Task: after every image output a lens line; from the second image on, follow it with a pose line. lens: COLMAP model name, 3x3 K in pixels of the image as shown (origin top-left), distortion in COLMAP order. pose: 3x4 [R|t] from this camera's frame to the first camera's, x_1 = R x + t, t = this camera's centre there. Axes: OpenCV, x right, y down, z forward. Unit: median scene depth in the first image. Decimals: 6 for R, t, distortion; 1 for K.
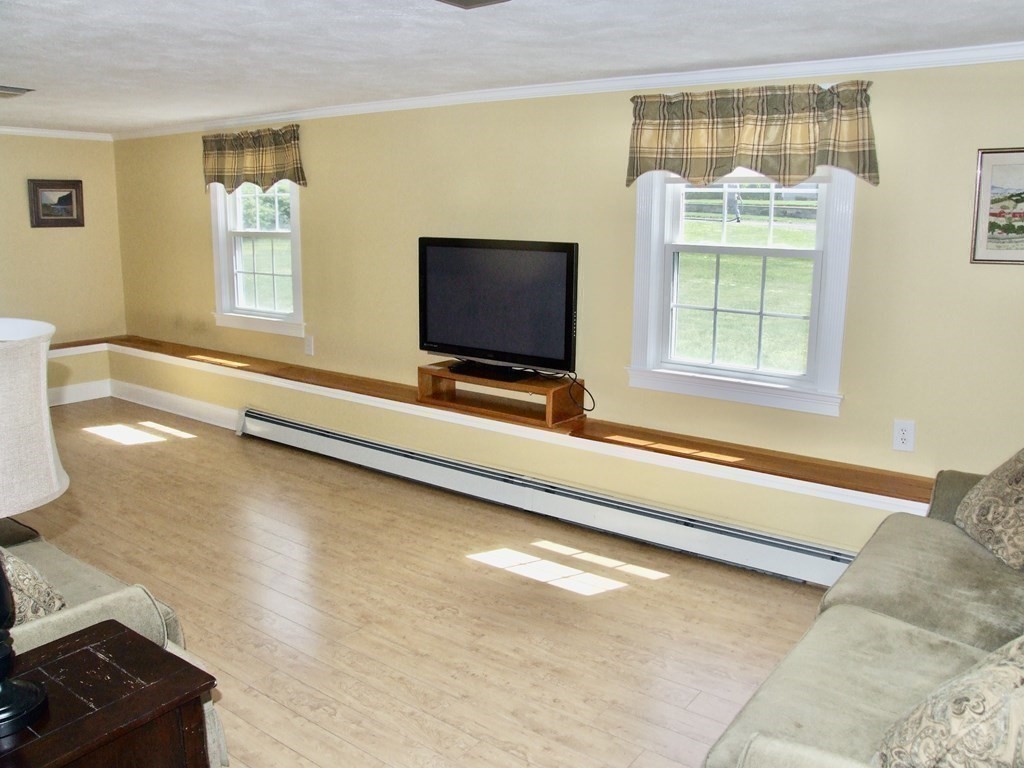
lens RADIAL K [[846.8, 0, 513.4], [0, 846.8, 379.9], [0, 0, 1]] dist [-0.128490, 0.103321]
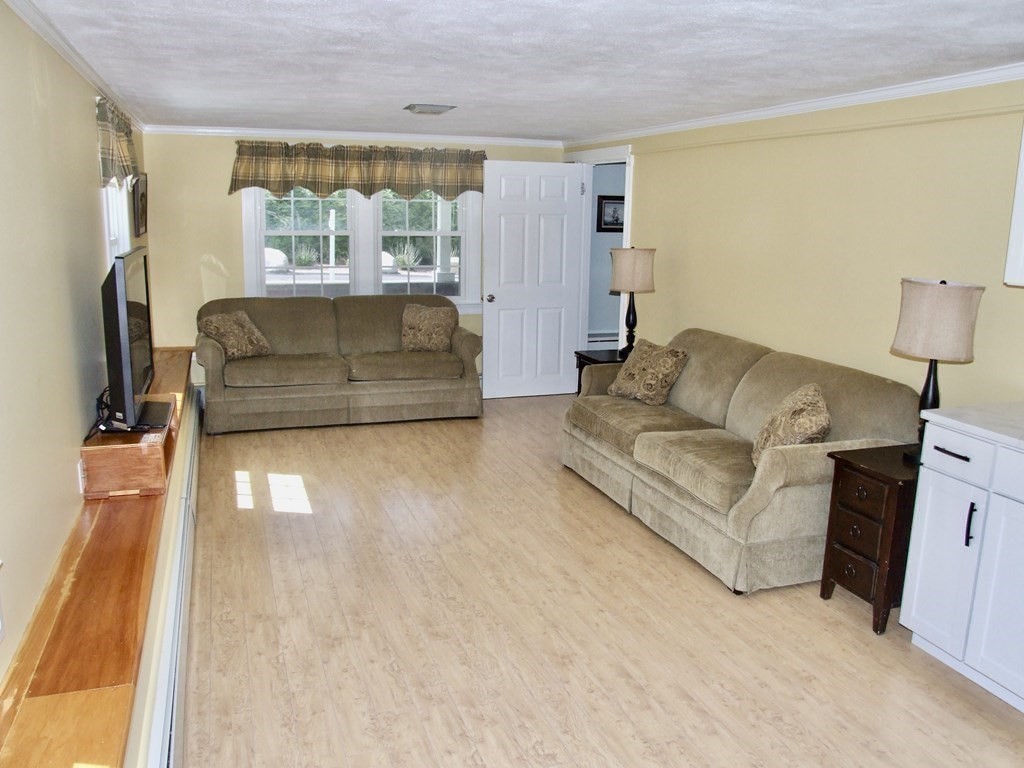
lens RADIAL K [[846.8, 0, 515.0], [0, 846.8, 379.1], [0, 0, 1]] dist [-0.128490, 0.103321]
pose [[-0.836009, -0.122825, 0.534793, -0.781647], [0.093419, 0.928538, 0.359292, -0.308381], [-0.540706, 0.350331, -0.764791, 1.477380]]
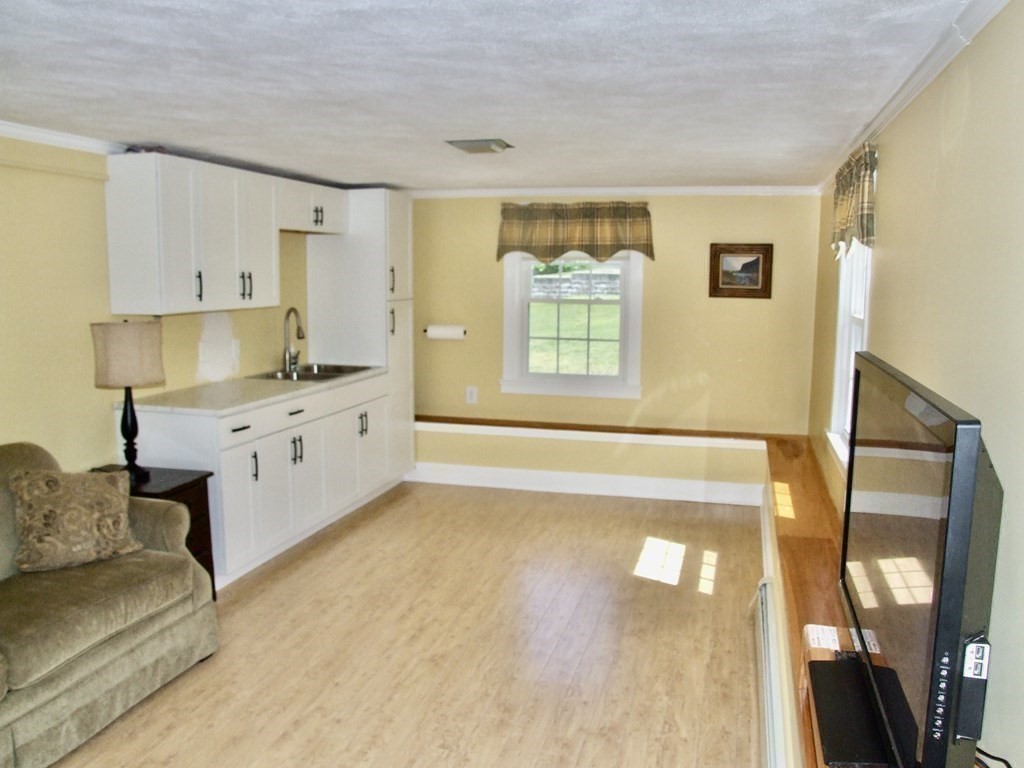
lens RADIAL K [[846.8, 0, 518.9], [0, 846.8, 389.3], [0, 0, 1]] dist [-0.128490, 0.103321]
pose [[0.384378, 0.131813, -0.913717, 0.253753], [-0.200137, 0.978114, 0.056911, -0.151715], [0.901221, 0.160994, 0.402346, 0.713368]]
